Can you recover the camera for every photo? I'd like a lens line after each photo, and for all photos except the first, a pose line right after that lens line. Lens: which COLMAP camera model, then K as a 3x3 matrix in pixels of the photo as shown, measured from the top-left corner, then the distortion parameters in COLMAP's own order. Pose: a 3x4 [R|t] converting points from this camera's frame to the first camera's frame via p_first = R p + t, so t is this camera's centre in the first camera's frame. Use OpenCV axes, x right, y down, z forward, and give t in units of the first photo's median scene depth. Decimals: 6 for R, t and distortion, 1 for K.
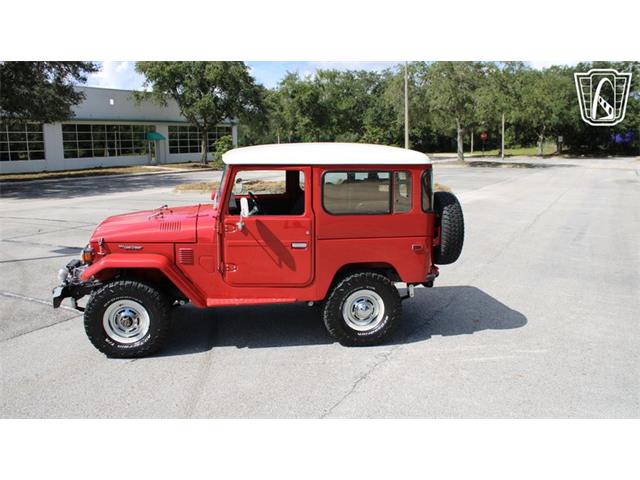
lens RADIAL K [[546.9, 0, 320.0], [0, 546.9, 240.0], [0, 0, 1]] dist [-0.170169, 0.163353]
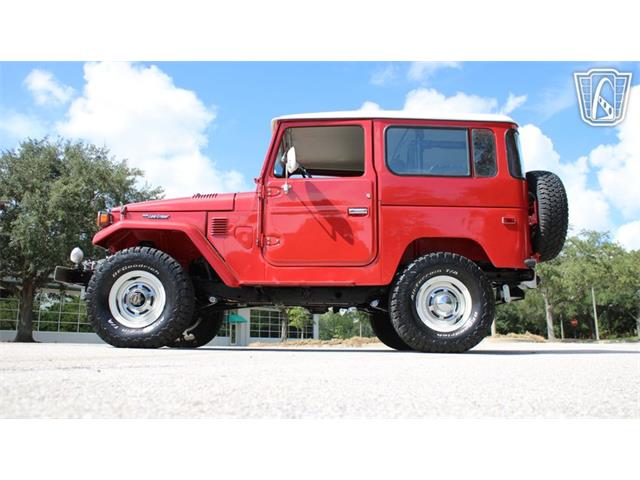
lens RADIAL K [[546.9, 0, 320.0], [0, 546.9, 240.0], [0, 0, 1]] dist [-0.170169, 0.163353]
pose [[0.988726, -0.024138, -0.147777, 0.023539], [-0.031056, 0.932402, -0.360087, 0.325279], [0.146480, 0.360617, 0.921140, 0.258388]]
